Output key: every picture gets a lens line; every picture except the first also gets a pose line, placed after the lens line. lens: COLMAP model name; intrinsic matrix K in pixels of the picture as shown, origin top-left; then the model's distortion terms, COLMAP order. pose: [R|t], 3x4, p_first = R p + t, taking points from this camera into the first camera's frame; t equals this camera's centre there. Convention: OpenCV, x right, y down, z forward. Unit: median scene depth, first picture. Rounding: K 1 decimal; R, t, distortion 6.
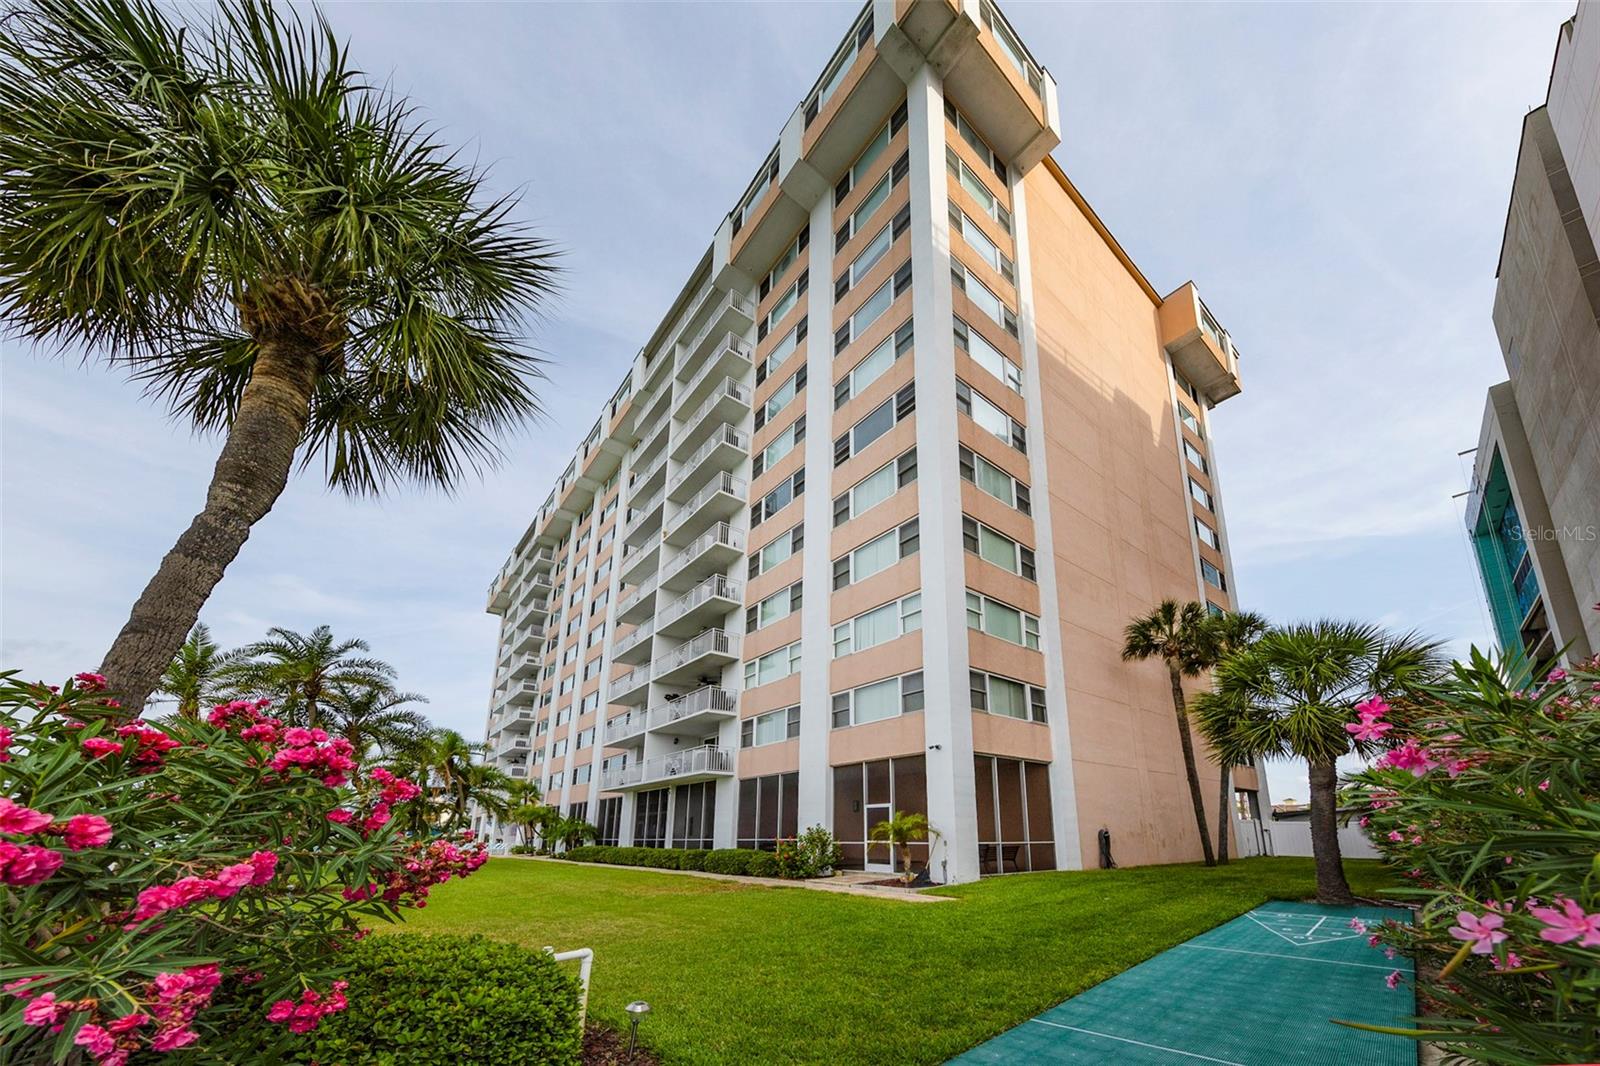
lens RADIAL K [[534.2, 0, 792.5], [0, 534.2, 537.0], [0, 0, 1]] dist [0.000168, 0.000015]
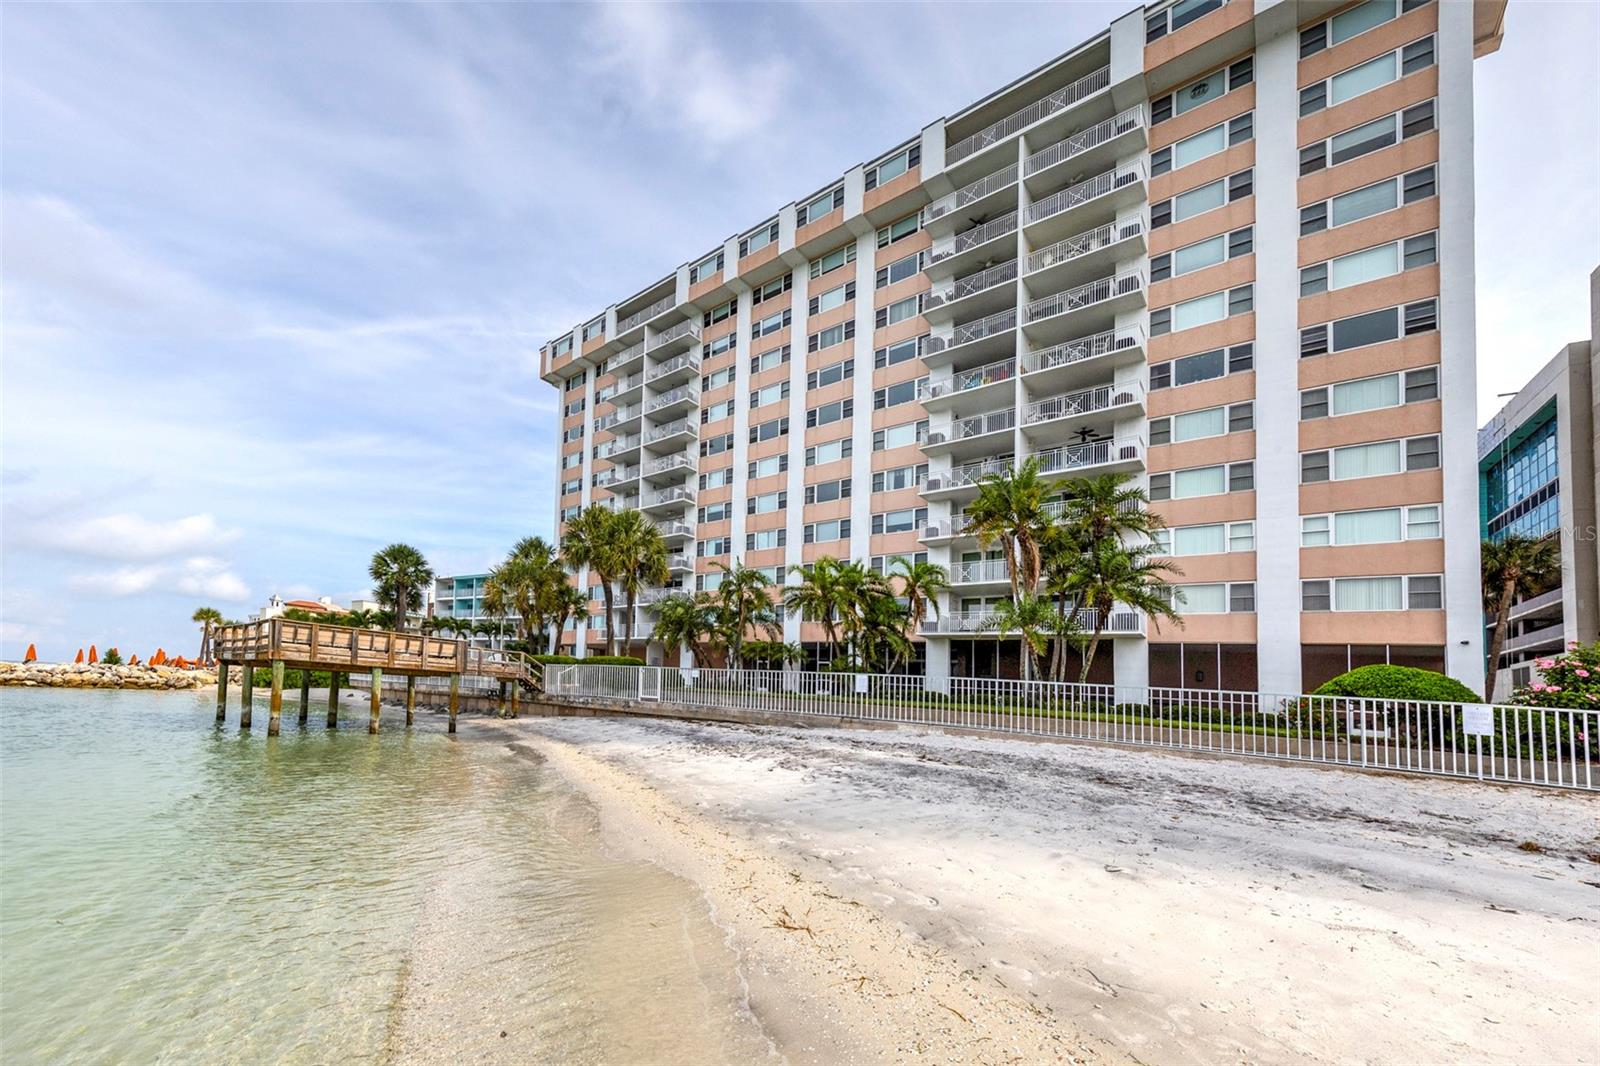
lens RADIAL K [[534.2, 0, 792.5], [0, 534.2, 537.0], [0, 0, 1]] dist [0.000168, 0.000015]
pose [[0.888690, 0.214381, 0.405304, -1.046784], [-0.293794, 0.944900, 0.144393, 0.304811], [-0.352017, -0.247397, 0.902706, 0.373729]]
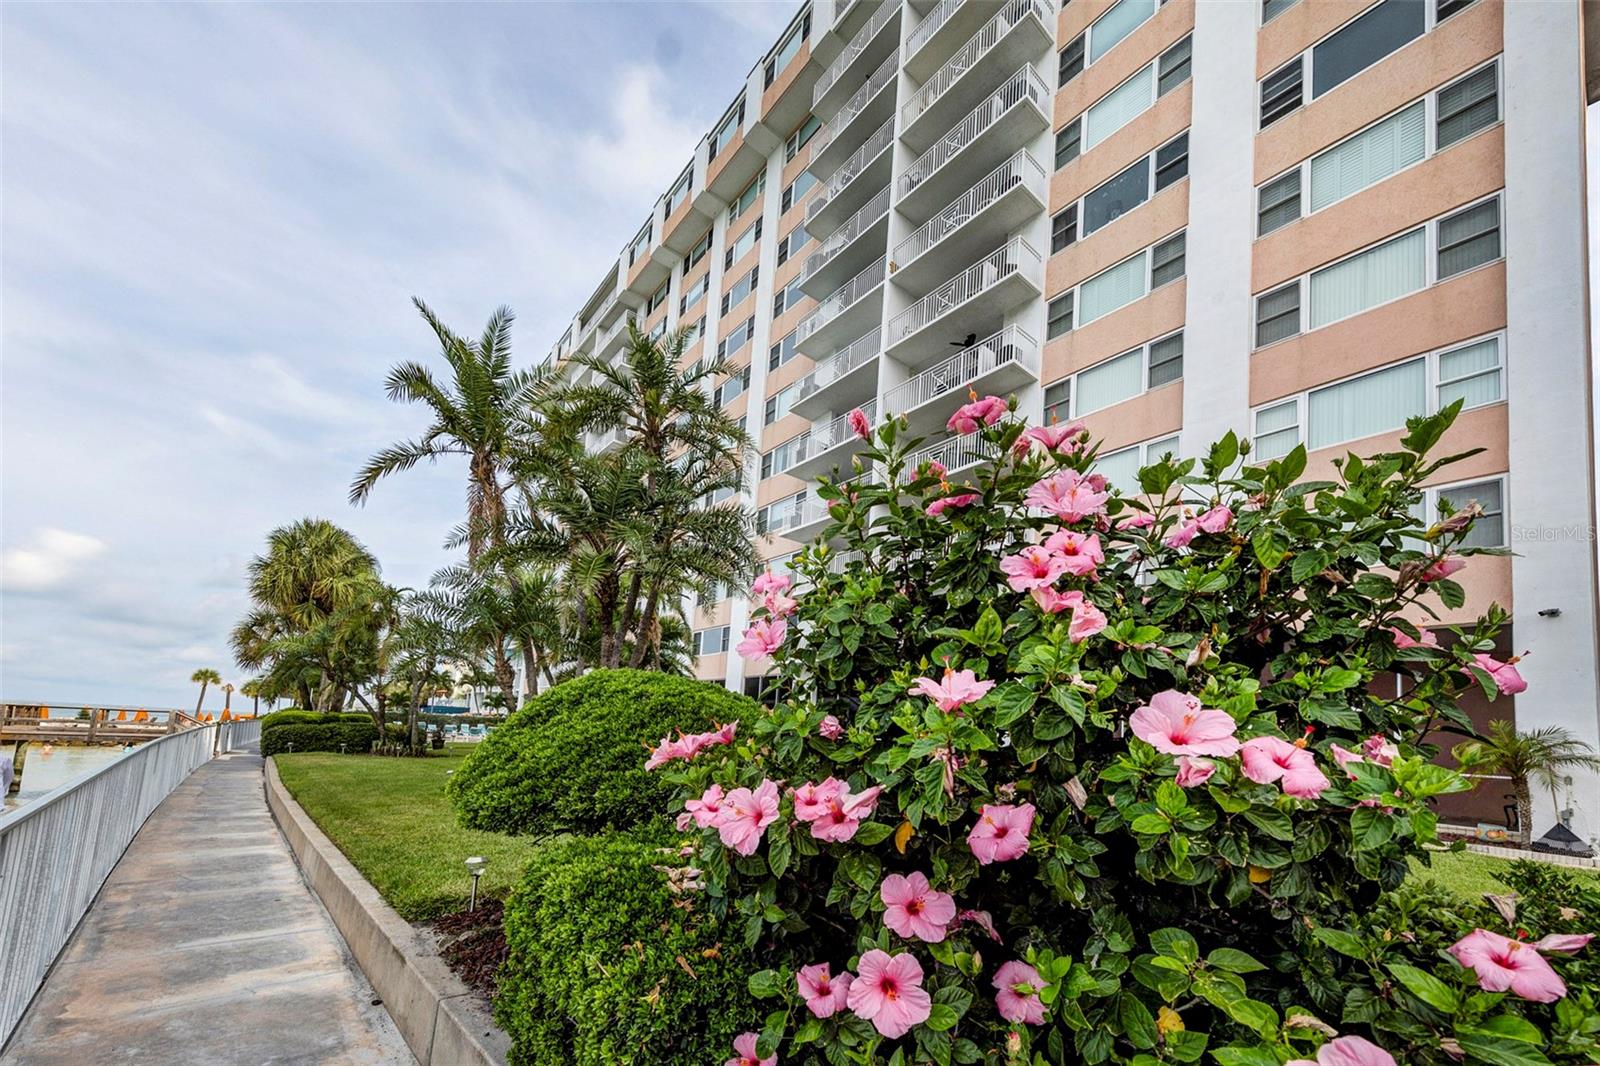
lens RADIAL K [[534.2, 0, 792.5], [0, 534.2, 537.0], [0, 0, 1]] dist [0.000168, 0.000015]
pose [[0.994017, 0.095116, 0.053690, -0.368422], [-0.101703, 0.985274, 0.137447, 0.241944], [-0.039826, -0.142085, 0.989053, 0.411954]]
